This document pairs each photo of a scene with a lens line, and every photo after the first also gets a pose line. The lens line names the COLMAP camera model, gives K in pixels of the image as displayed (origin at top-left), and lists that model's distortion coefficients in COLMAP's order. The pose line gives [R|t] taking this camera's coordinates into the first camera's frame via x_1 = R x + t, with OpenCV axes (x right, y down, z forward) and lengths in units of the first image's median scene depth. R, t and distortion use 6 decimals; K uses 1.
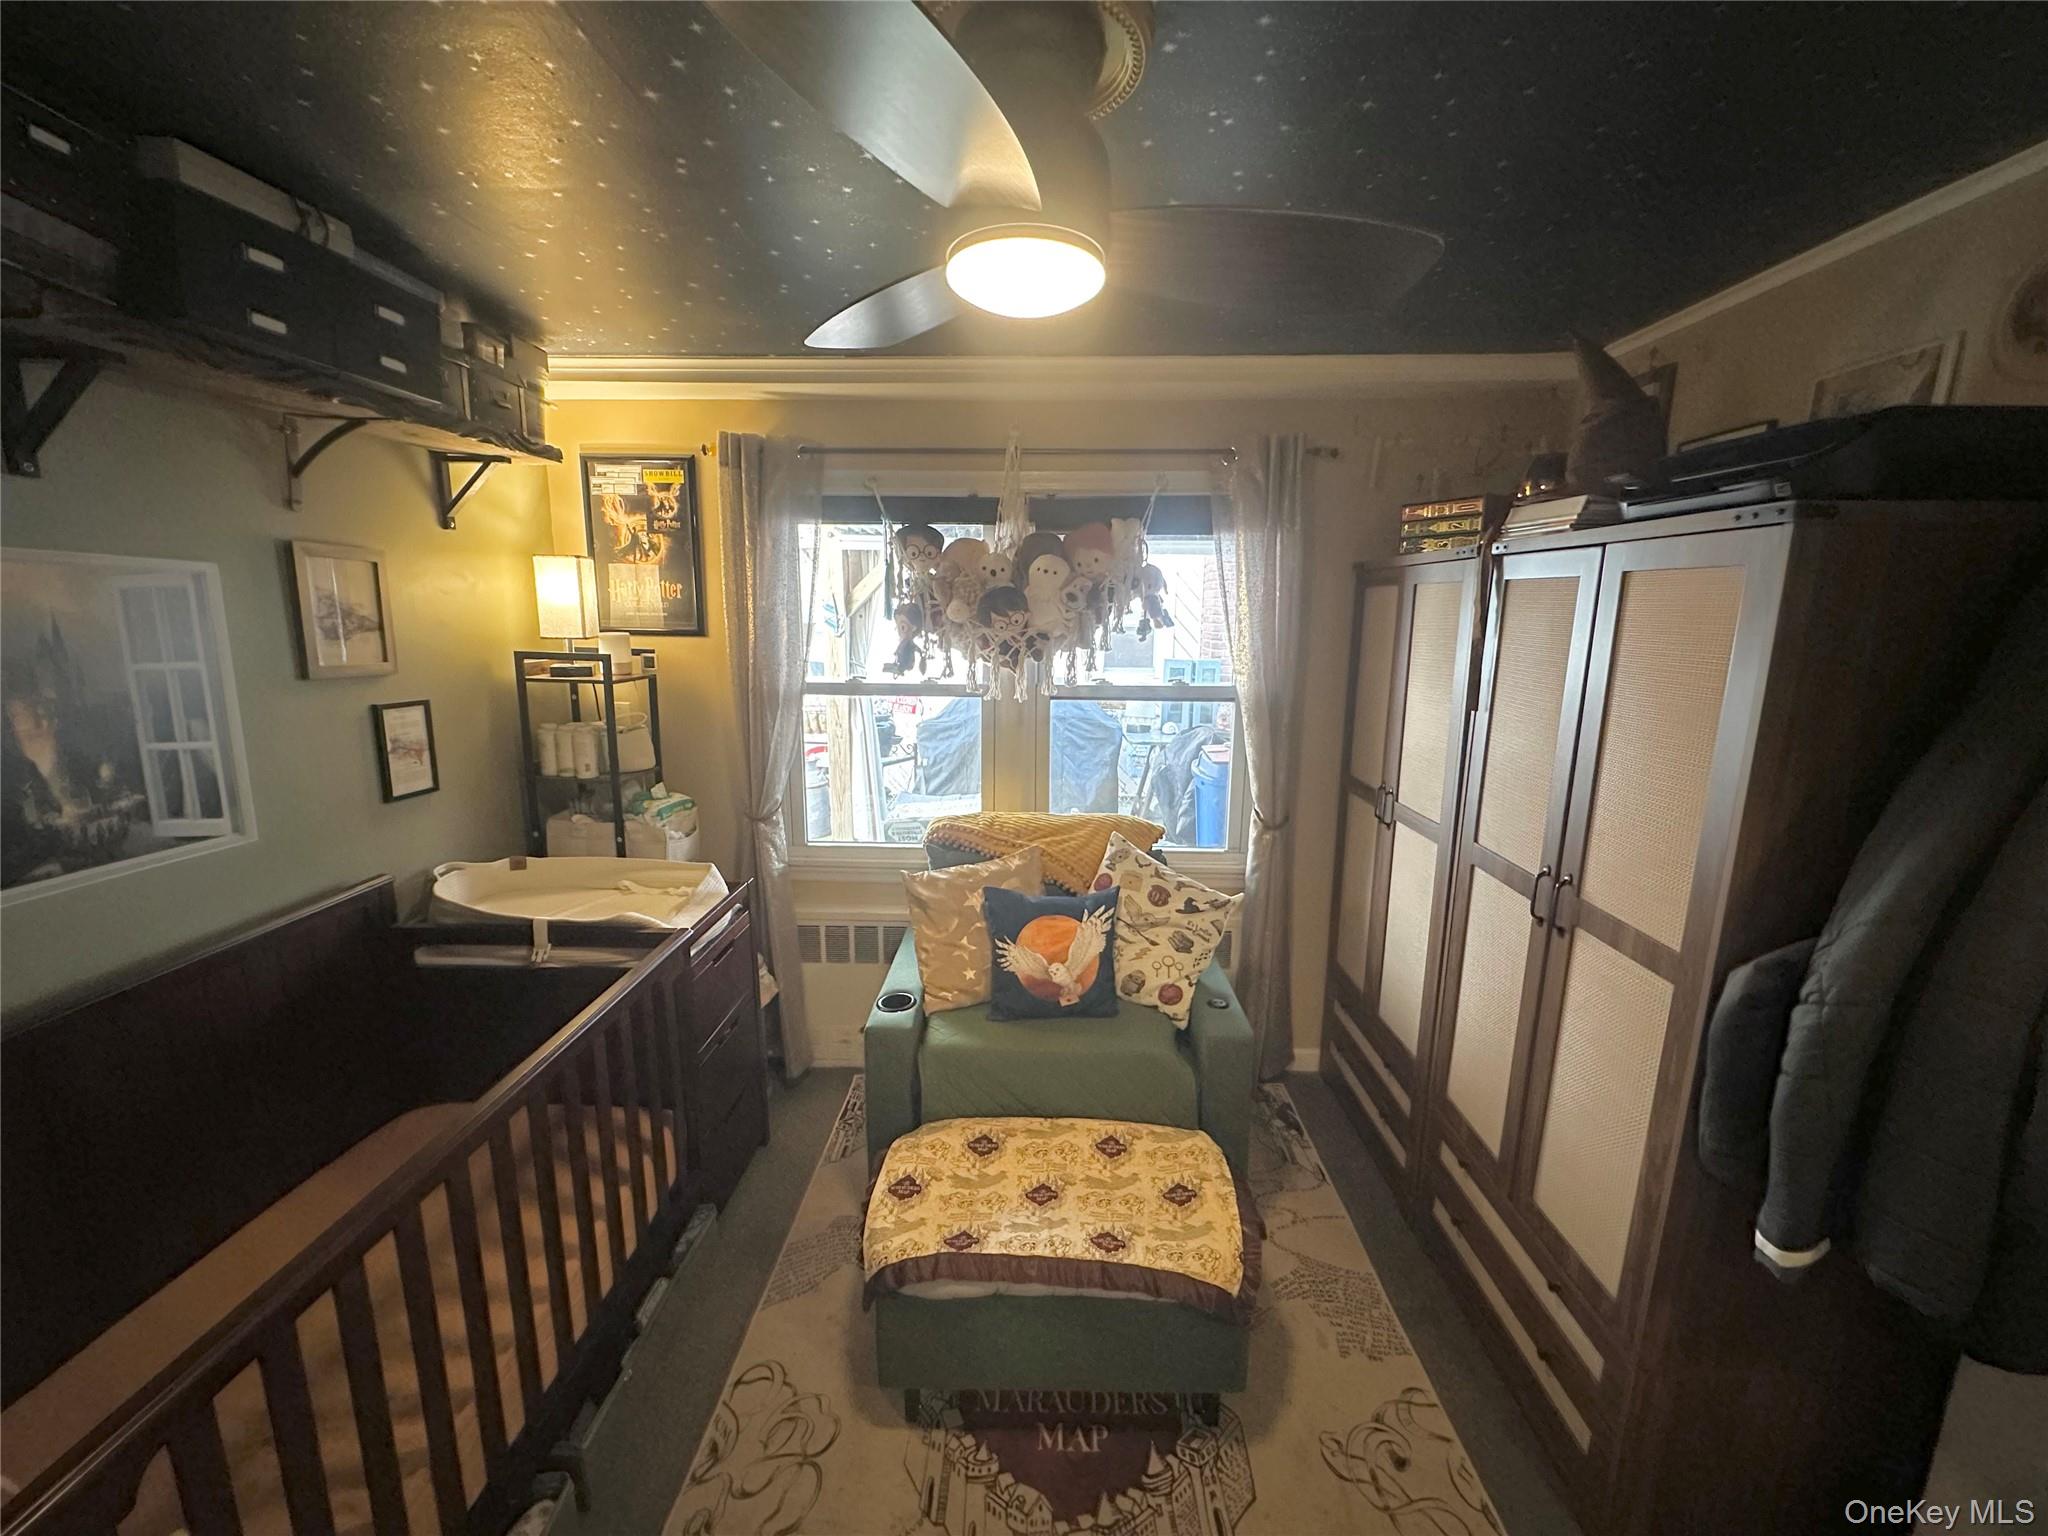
lens RADIAL K [[811.4, 0, 1025.0], [0, 811.4, 762.6], [0, 0, 1]] dist [-0.004023, 0.000534]
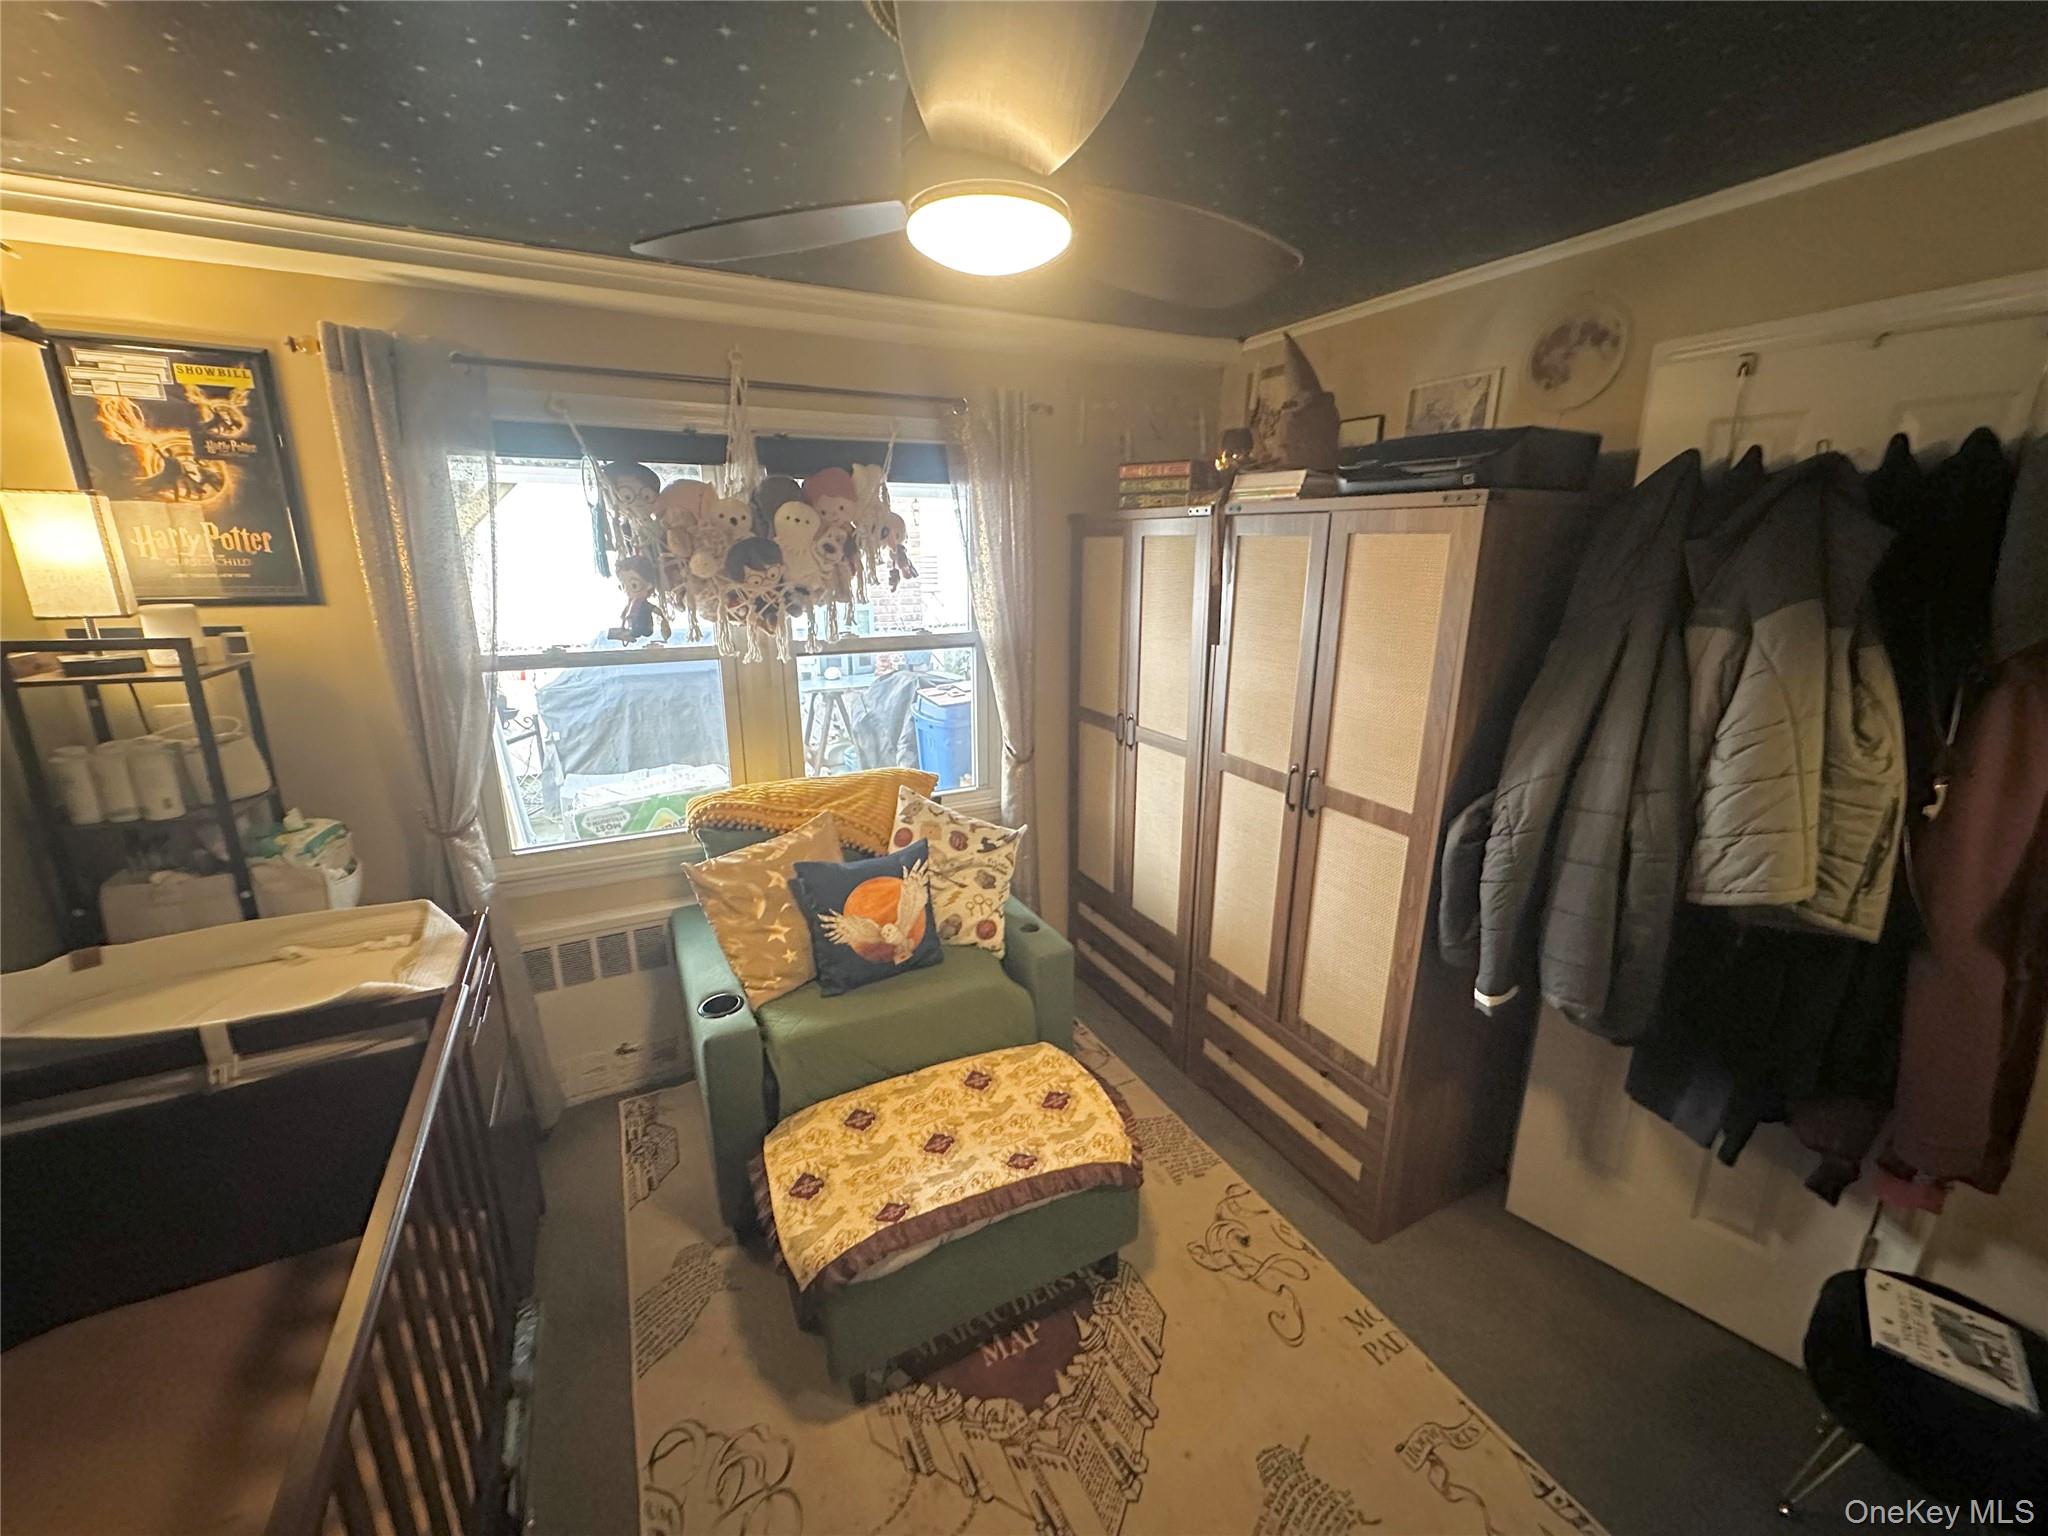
lens RADIAL K [[811.4, 0, 1021.5], [0, 811.4, 764.3], [0, 0, 1]] dist [-0.004023, 0.000534]
pose [[0.877284, -0.131013, 0.461744, -0.238823], [0.094091, 0.990302, 0.102216, -0.032620], [-0.470658, -0.046227, 0.881104, 0.050364]]
